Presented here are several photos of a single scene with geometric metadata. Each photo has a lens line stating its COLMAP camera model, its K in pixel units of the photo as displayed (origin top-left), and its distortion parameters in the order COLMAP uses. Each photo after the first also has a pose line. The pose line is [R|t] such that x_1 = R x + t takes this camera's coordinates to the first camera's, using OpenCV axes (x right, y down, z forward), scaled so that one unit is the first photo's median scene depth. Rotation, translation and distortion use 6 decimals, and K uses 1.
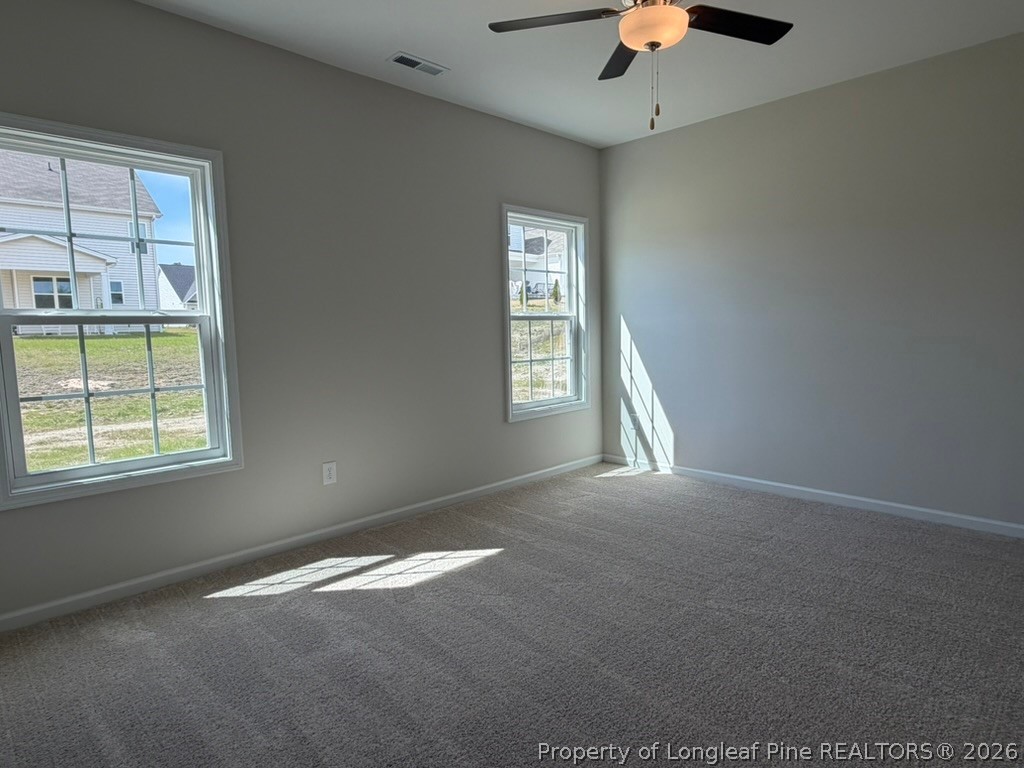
lens RADIAL K [[550.7, 0, 512.0], [0, 550.7, 384.0], [0, 0, 1]] dist [-0.000044, -0.000013]
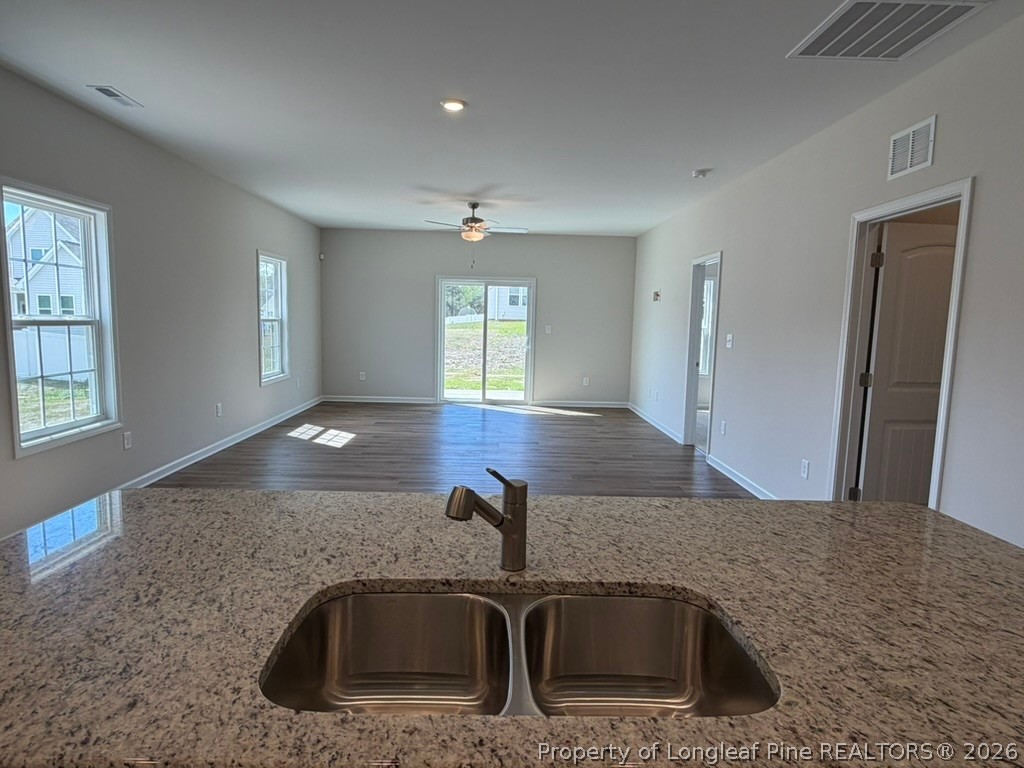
lens RADIAL K [[593.0, 0, 509.6], [0, 593.0, 390.0], [0, 0, 1]] dist [-0.002260, 0.000342]
pose [[0.723069, -0.057847, 0.688349, -0.678266], [0.067521, 0.997634, 0.012912, 0.086408], [-0.687468, 0.037141, 0.725265, -0.653498]]
